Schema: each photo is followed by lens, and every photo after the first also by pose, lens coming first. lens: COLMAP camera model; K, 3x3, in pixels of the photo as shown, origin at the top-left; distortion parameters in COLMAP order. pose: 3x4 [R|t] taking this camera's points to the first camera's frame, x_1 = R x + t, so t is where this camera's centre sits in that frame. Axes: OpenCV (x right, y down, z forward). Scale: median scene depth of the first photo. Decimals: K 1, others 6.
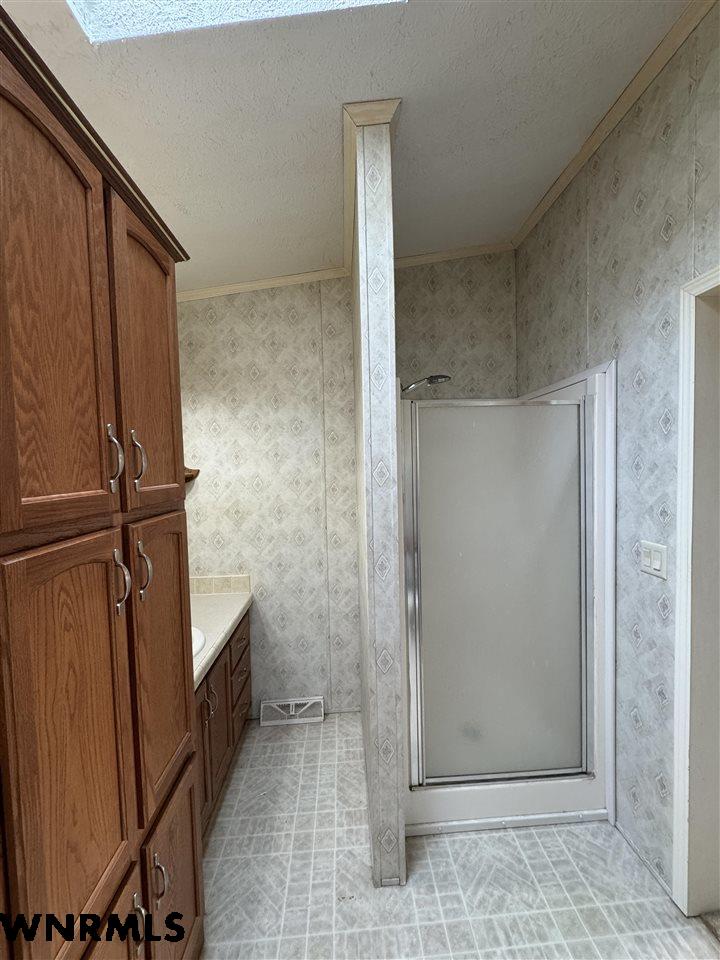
lens RADIAL K [[382.8, 0, 363.2], [0, 382.8, 480.9], [0, 0, 1]] dist [-0.003744, 0.000712]
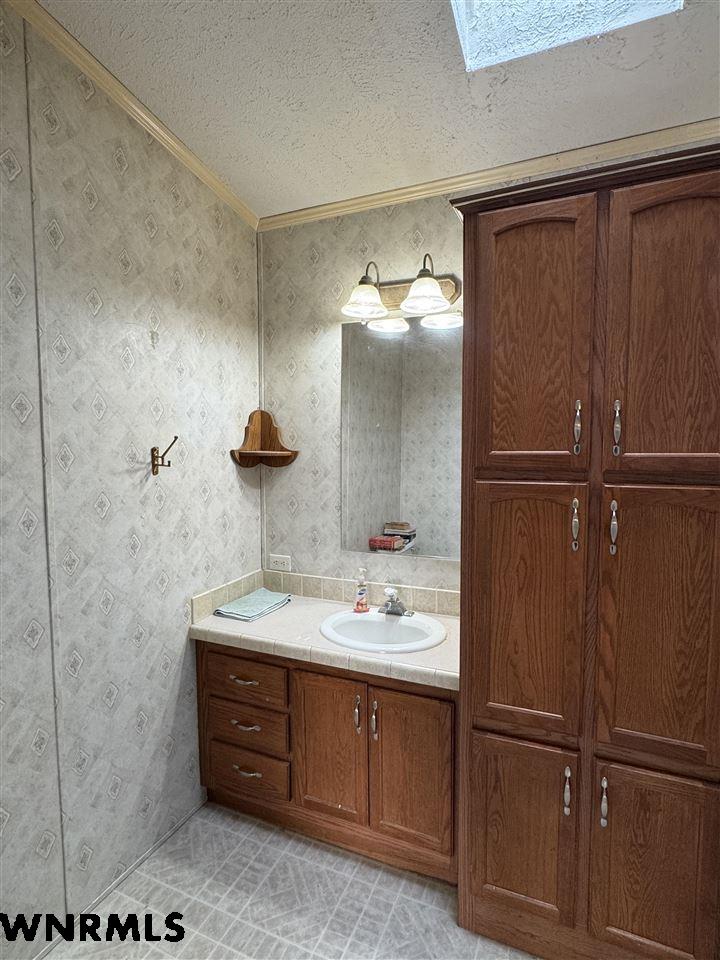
lens RADIAL K [[496.6, 0, 364.4], [0, 496.6, 479.7], [0, 0, 1]] dist [-0.002723, 0.000128]
pose [[-0.447678, 0.103439, -0.888192, 0.927832], [-0.017317, 0.992098, 0.124268, -0.063254], [0.894027, 0.071013, -0.442349, 0.893978]]
